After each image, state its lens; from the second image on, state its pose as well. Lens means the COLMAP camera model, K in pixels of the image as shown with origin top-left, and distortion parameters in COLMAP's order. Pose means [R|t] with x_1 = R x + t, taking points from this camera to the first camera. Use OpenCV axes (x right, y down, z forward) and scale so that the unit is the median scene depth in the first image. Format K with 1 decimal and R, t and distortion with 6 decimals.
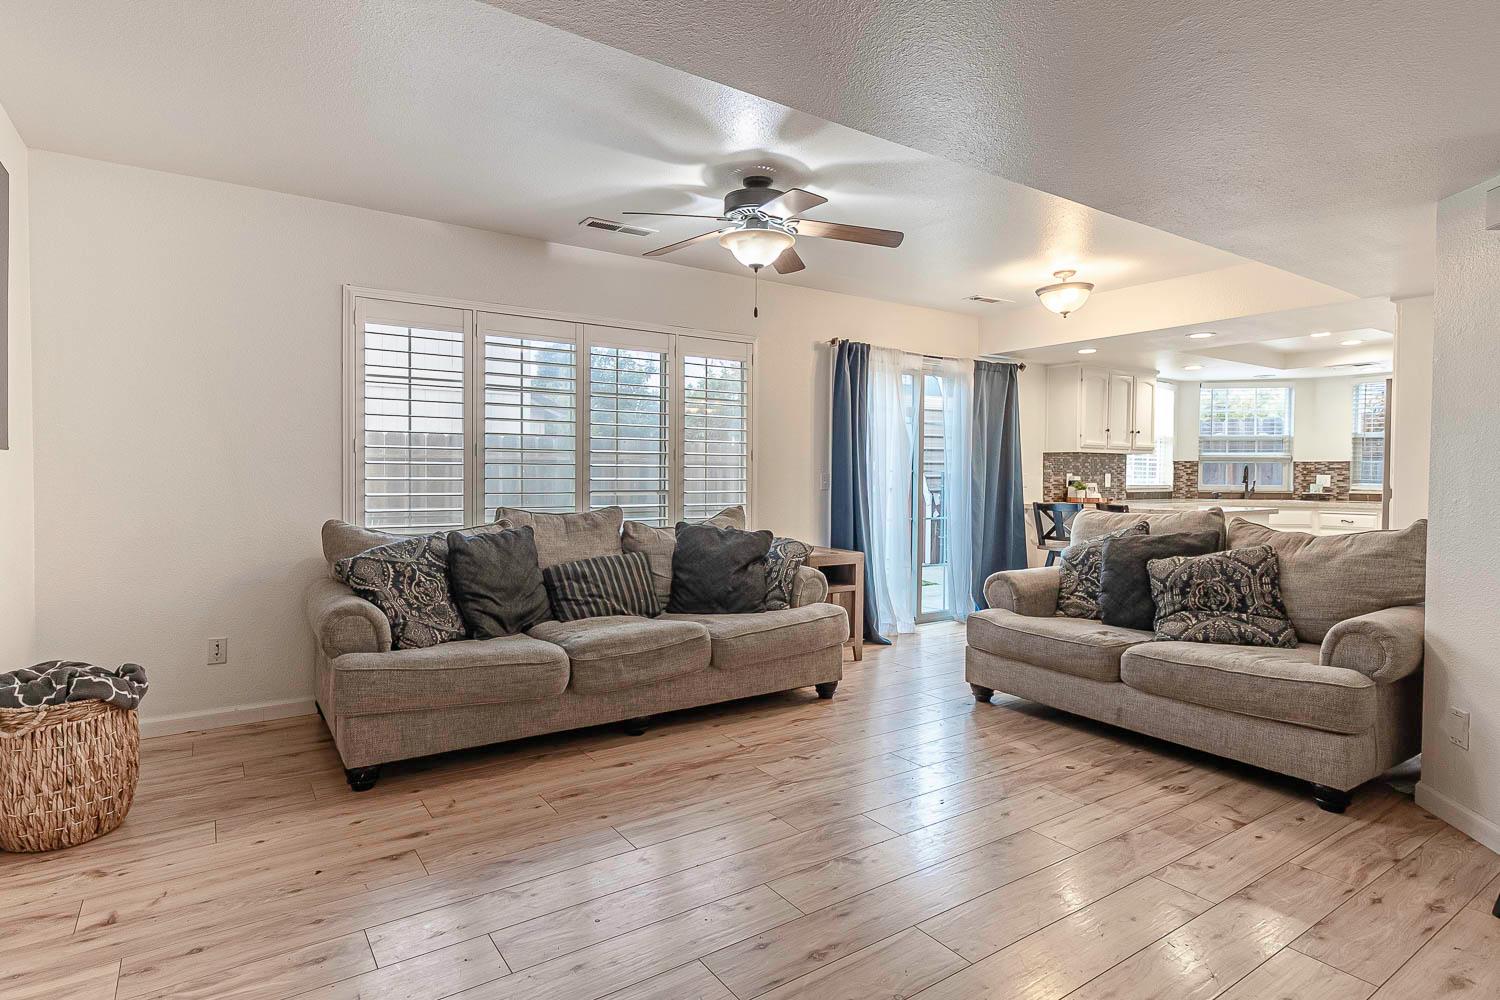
lens RADIAL K [[788.6, 0, 750.0], [0, 788.6, 500.0], [0, 0, 1]] dist [0.000211, -0.000066]
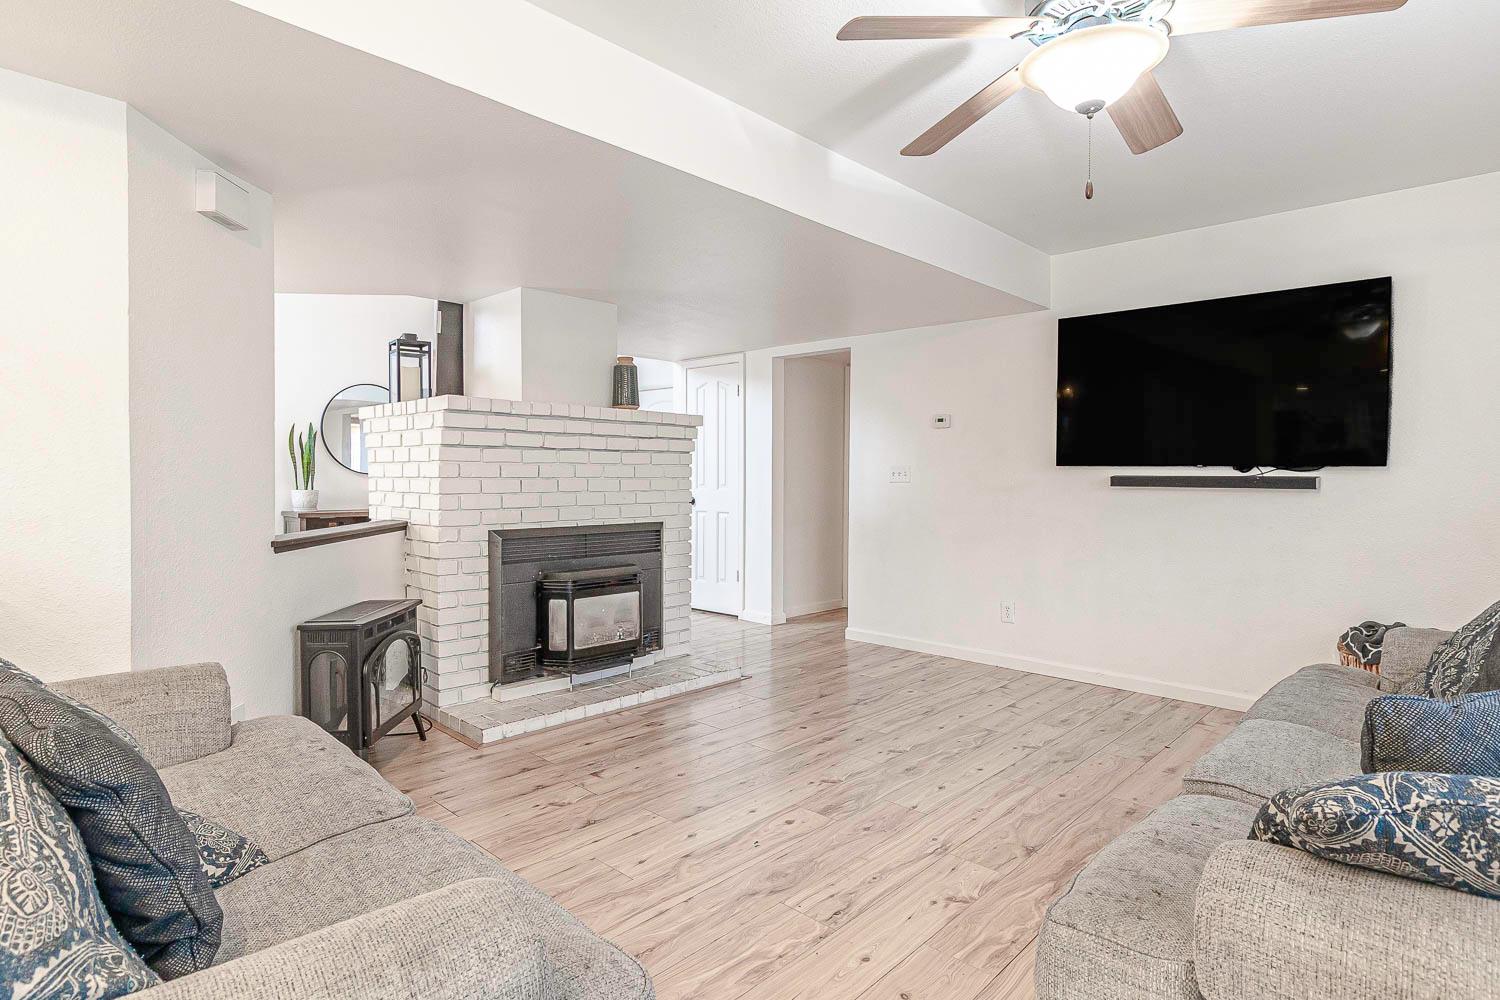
lens RADIAL K [[808.1, 0, 743.3], [0, 808.1, 469.6], [0, 0, 1]] dist [0.000365, -0.000710]
pose [[-0.979607, -0.010832, -0.200629, 0.472088], [-0.015858, 0.999599, 0.023461, -0.065500], [0.200295, 0.026164, -0.979386, 1.987272]]
